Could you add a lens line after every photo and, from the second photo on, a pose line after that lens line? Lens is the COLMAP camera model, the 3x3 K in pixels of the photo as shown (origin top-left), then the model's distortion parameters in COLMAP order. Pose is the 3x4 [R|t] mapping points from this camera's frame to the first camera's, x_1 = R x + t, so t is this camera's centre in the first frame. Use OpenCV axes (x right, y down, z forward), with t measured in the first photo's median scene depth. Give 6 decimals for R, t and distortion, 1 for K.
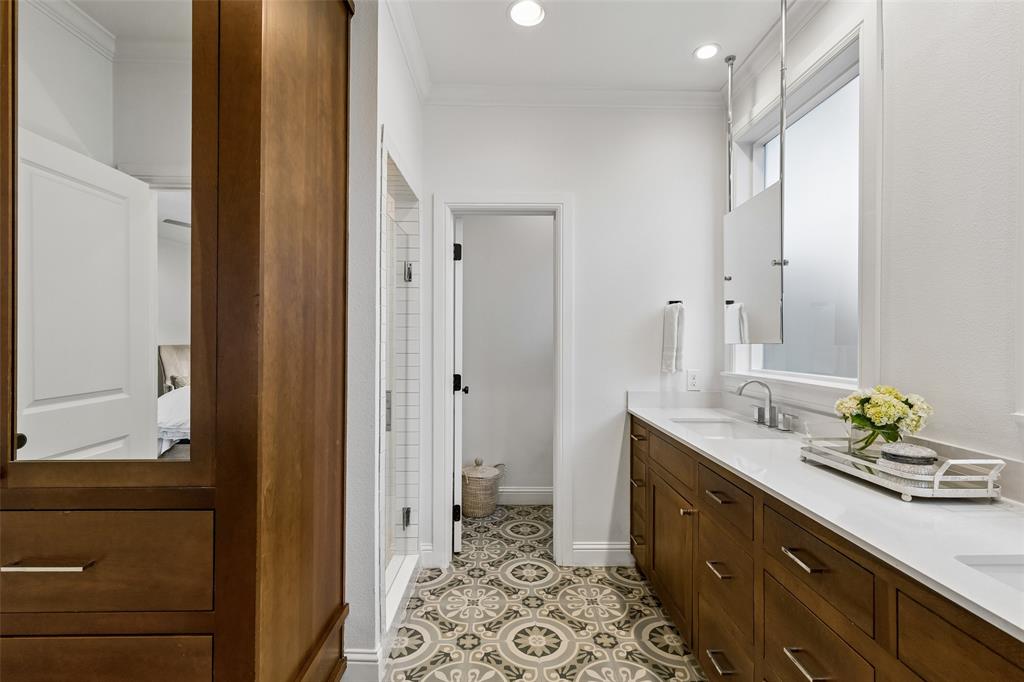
lens RADIAL K [[464.6, 0, 512.6], [0, 464.6, 341.5], [0, 0, 1]] dist [0.011484, -0.001976]
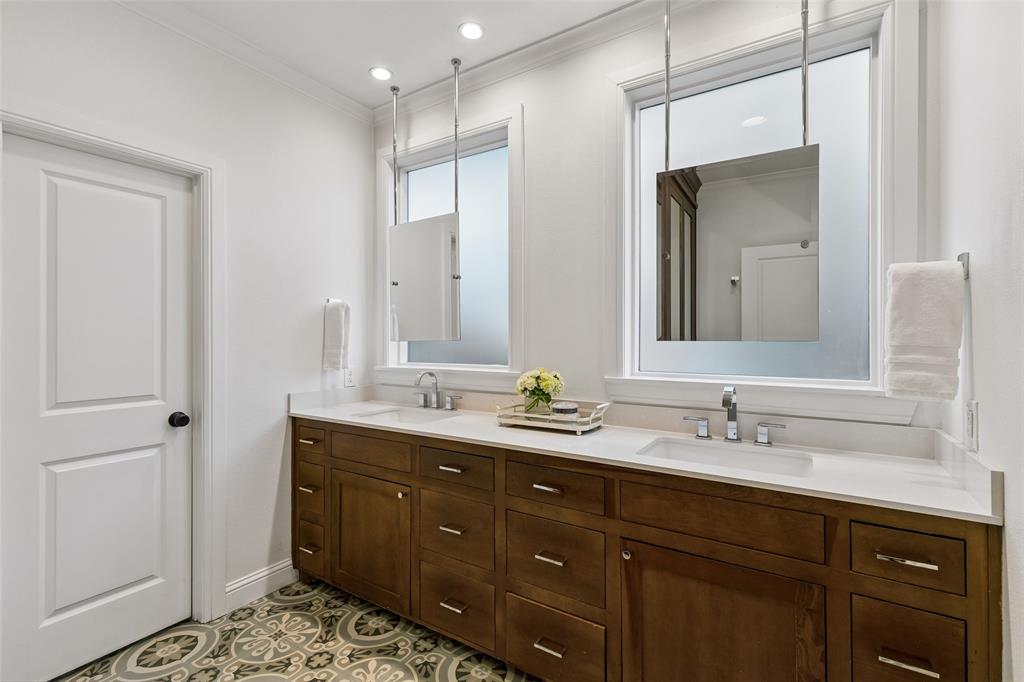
lens RADIAL K [[464.6, 0, 516.5], [0, 464.6, 337.8], [0, 0, 1]] dist [0.011484, -0.001976]
pose [[0.551115, -0.002677, 0.834425, -0.334762], [0.003527, 0.999993, 0.000878, -0.002868], [-0.834422, 0.002459, 0.551121, 0.143743]]
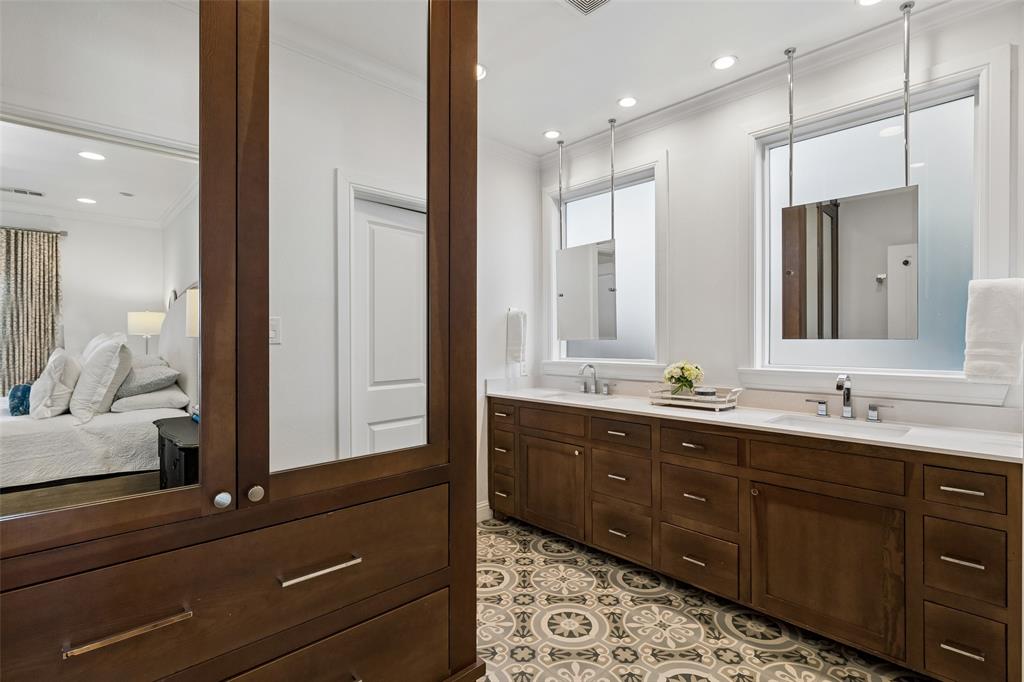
lens RADIAL K [[490.9, 0, 514.2], [0, 490.9, 341.8], [0, 0, 1]] dist [-0.002326, -0.000478]
pose [[0.736671, -0.011748, 0.676149, -0.712206], [0.008020, 0.999931, 0.008636, -0.004462], [-0.676204, -0.000940, 0.736714, -0.018945]]
